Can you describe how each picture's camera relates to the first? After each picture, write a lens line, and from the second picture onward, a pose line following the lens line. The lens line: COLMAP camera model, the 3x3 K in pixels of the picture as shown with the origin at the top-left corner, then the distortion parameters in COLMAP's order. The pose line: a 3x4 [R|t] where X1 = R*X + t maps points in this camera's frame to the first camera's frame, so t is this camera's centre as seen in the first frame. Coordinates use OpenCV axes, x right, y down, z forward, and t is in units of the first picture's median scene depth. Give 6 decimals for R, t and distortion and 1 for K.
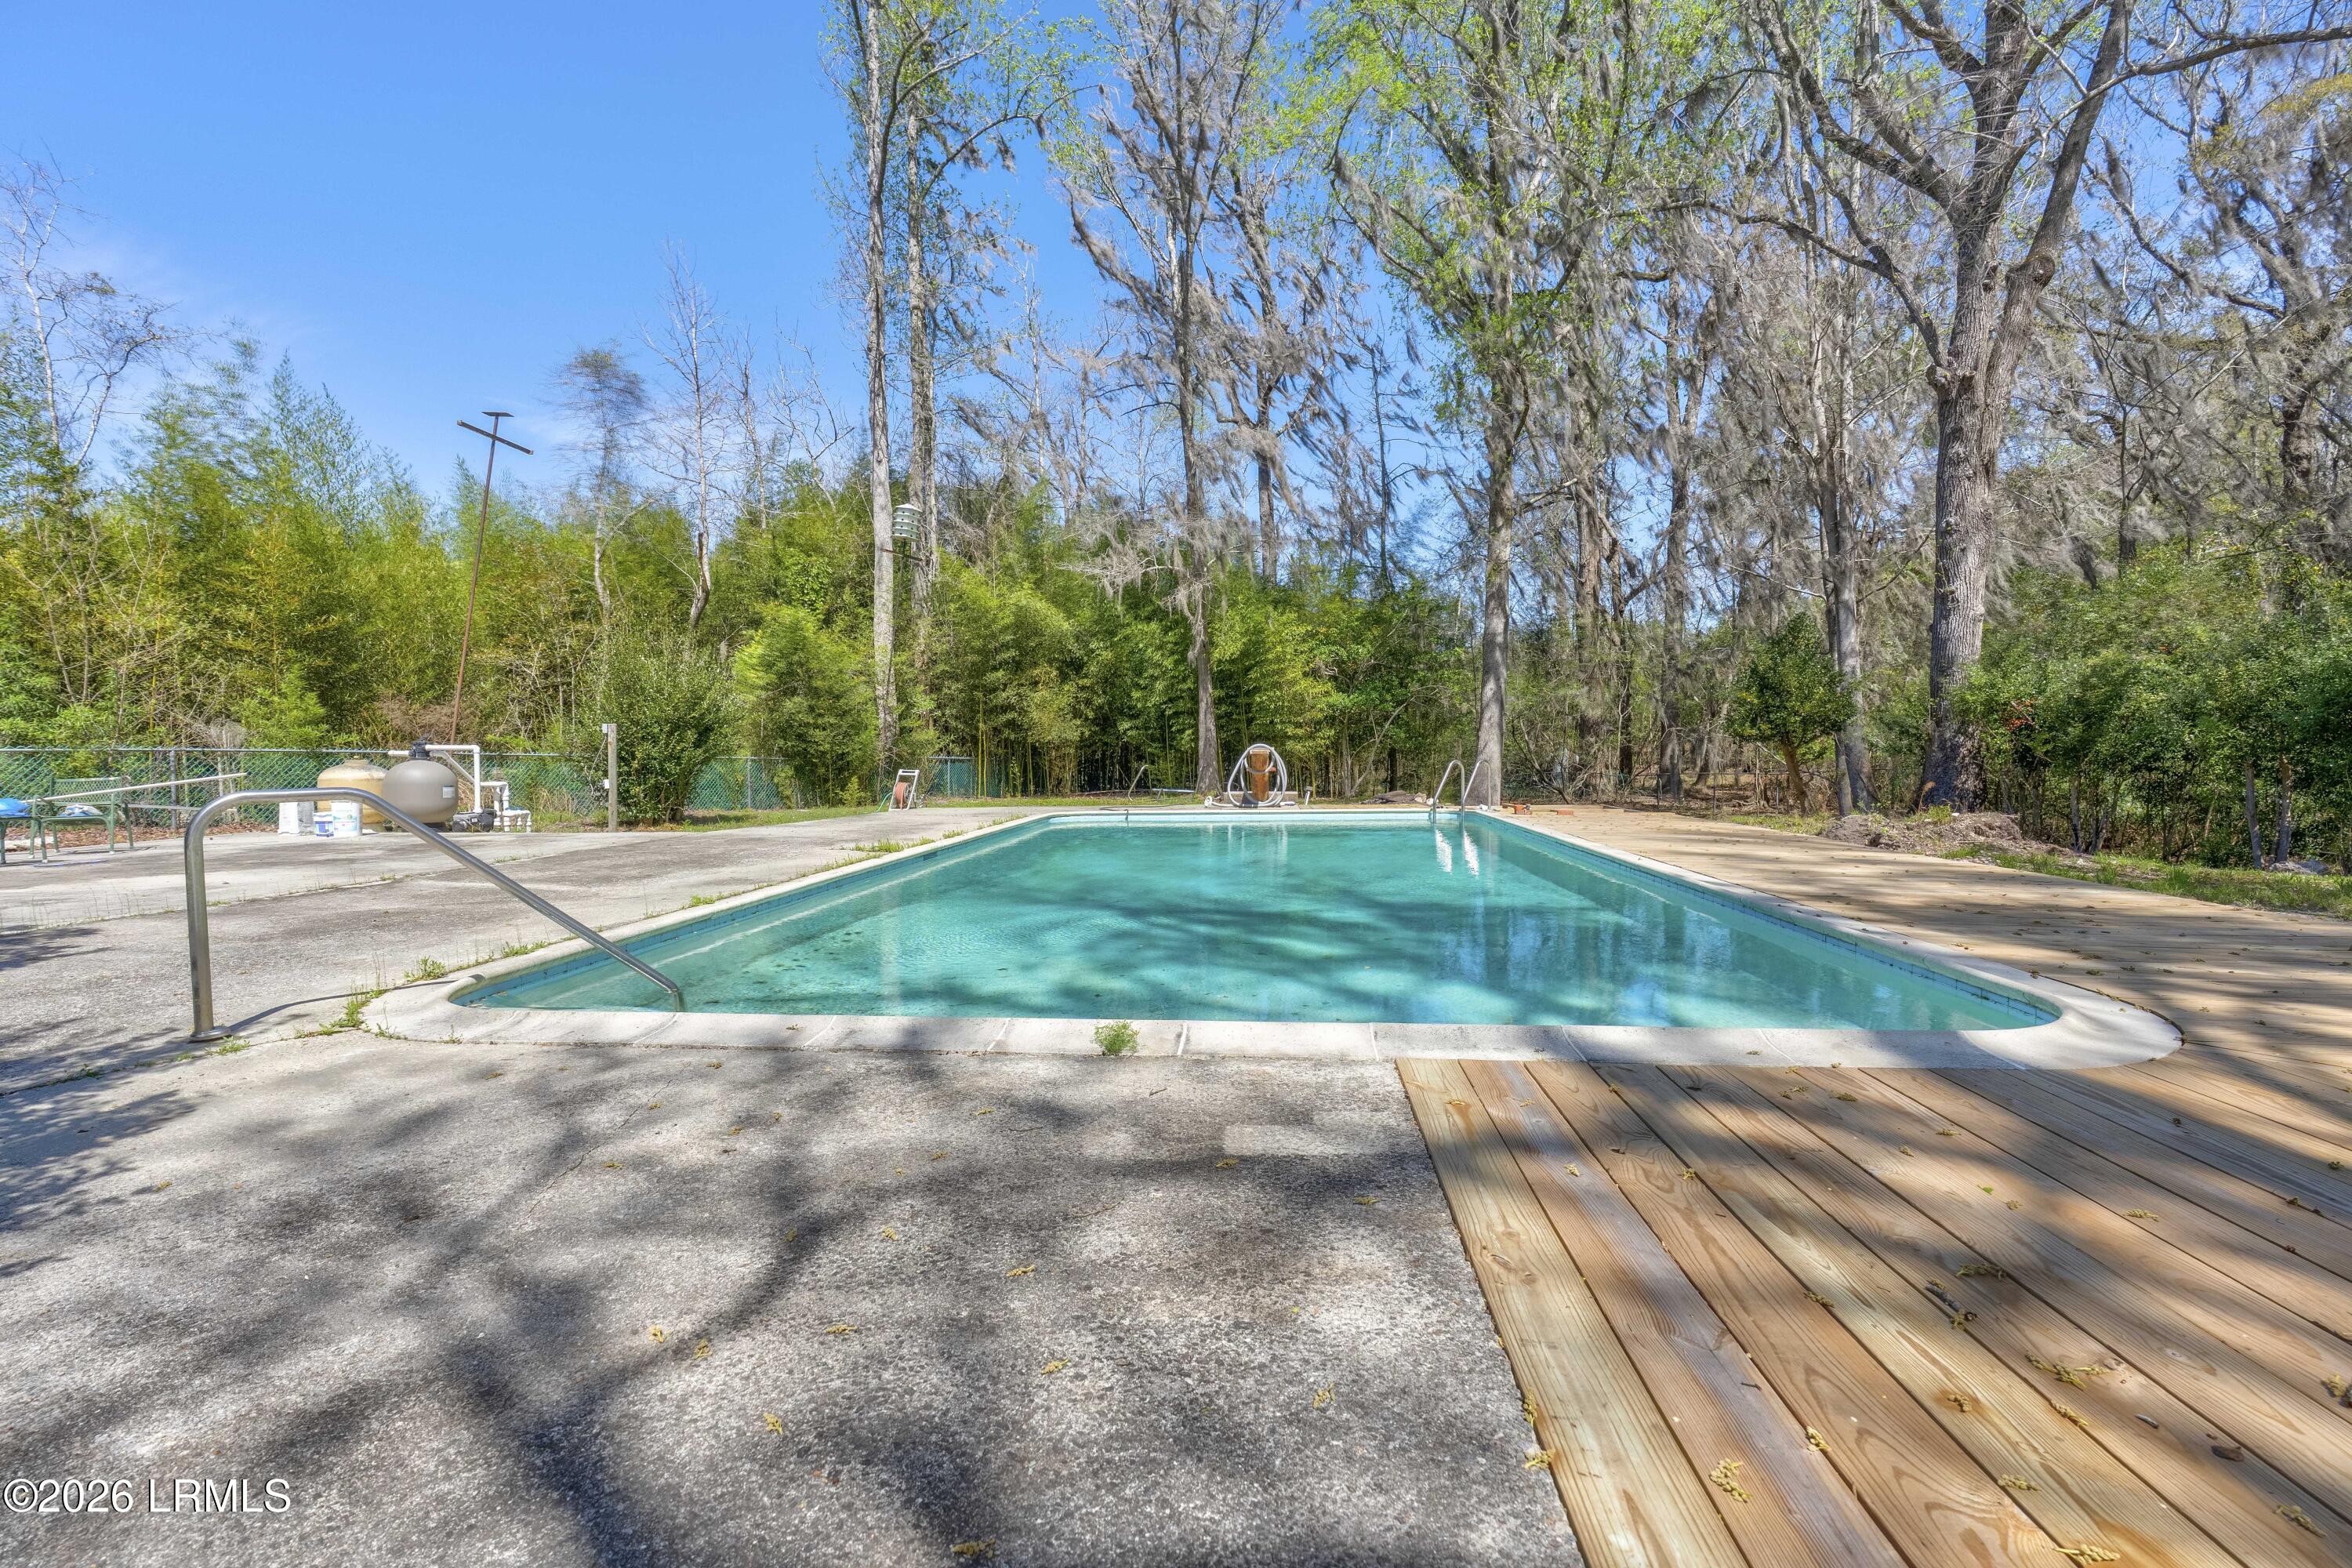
lens RADIAL K [[1048.0, 0, 1169.2], [0, 1048.0, 792.1], [0, 0, 1]] dist [-0.001230, -0.000103]
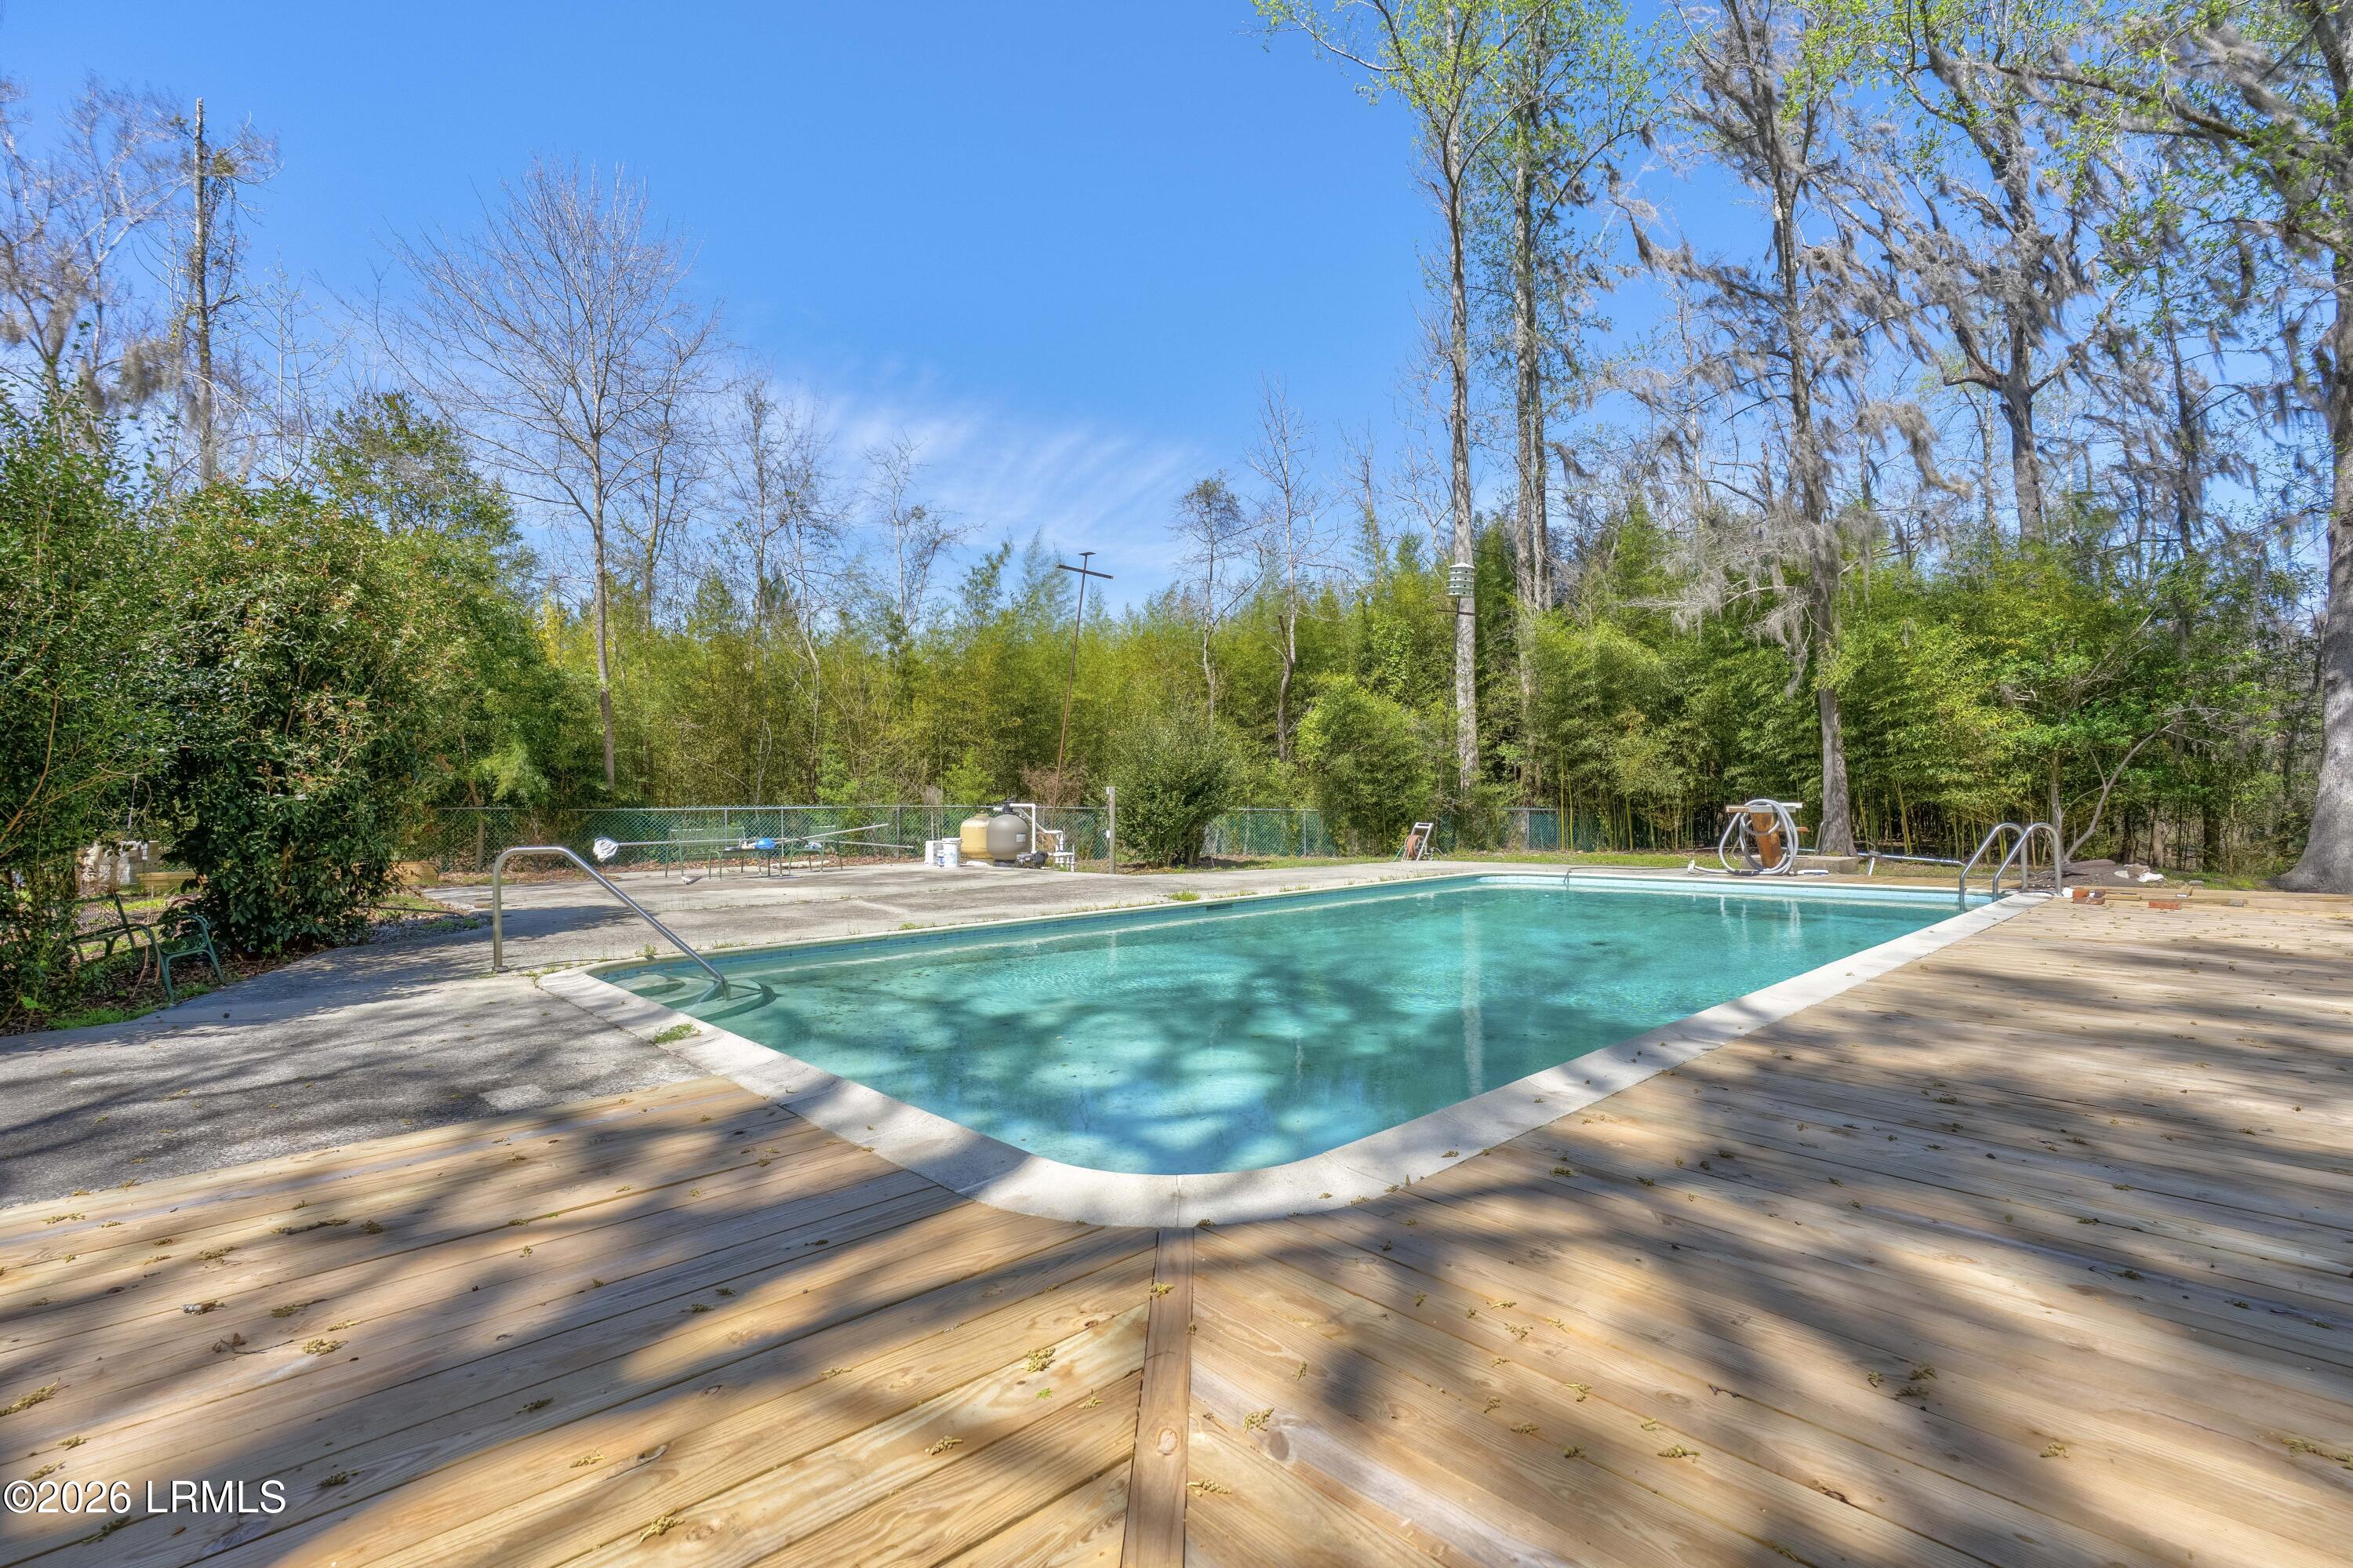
lens RADIAL K [[1048.5, 0, 1169.7], [0, 1048.5, 792.1], [0, 0, 1]] dist [-0.001230, -0.000103]
pose [[0.754866, -0.004740, -0.655862, 0.203343], [-0.021209, 0.999275, -0.031633, -0.011492], [0.655536, 0.037789, 0.754218, 0.043689]]
